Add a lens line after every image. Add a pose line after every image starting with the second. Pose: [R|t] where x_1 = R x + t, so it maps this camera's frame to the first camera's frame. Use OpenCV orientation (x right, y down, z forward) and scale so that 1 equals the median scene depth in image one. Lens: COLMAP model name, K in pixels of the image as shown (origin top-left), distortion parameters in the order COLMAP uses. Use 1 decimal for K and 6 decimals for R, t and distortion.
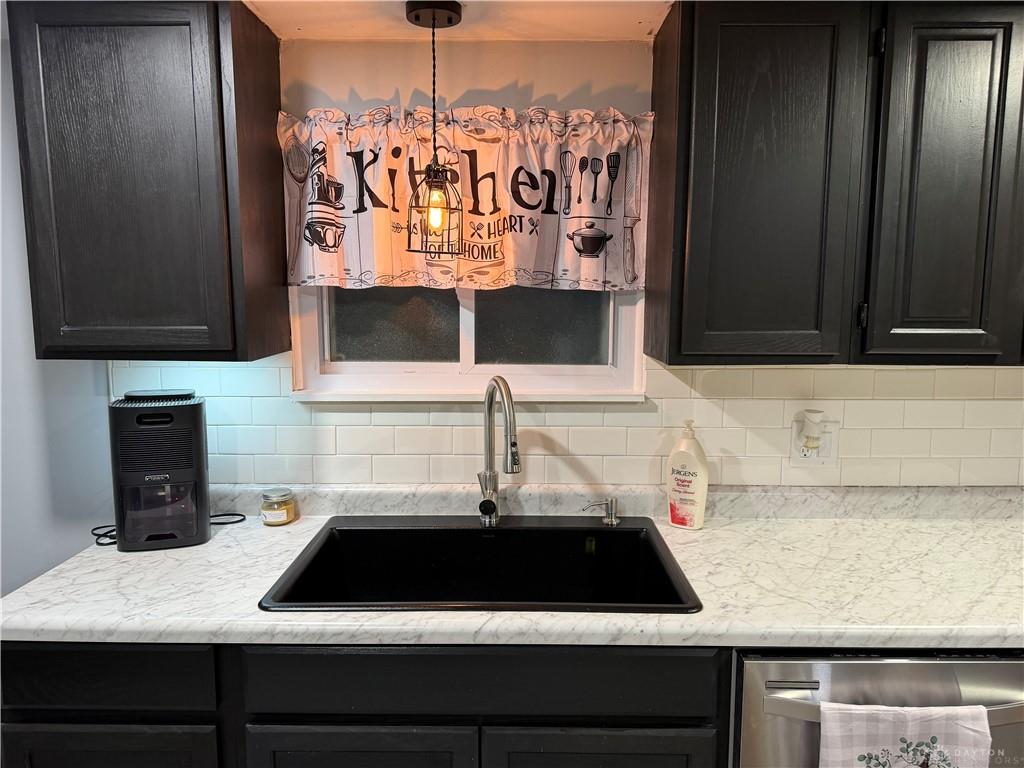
lens RADIAL K [[716.8, 0, 515.5], [0, 716.8, 386.1], [0, 0, 1]] dist [0.056901, -0.075126]
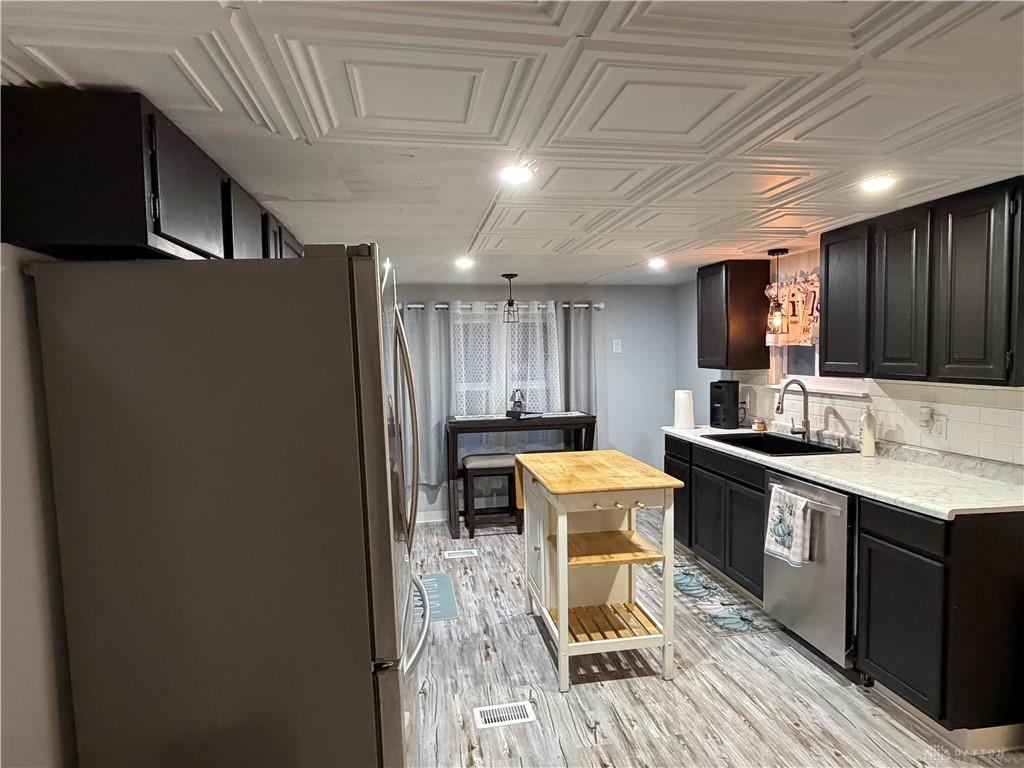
lens RADIAL K [[596.1, 0, 510.2], [0, 596.1, 386.1], [0, 0, 1]] dist [0.003224, 0.000322]
pose [[0.173265, 0.052707, -0.983464, 2.018299], [-0.109971, 0.993358, 0.033863, 0.052643], [0.978716, 0.102285, 0.177910, -0.409589]]
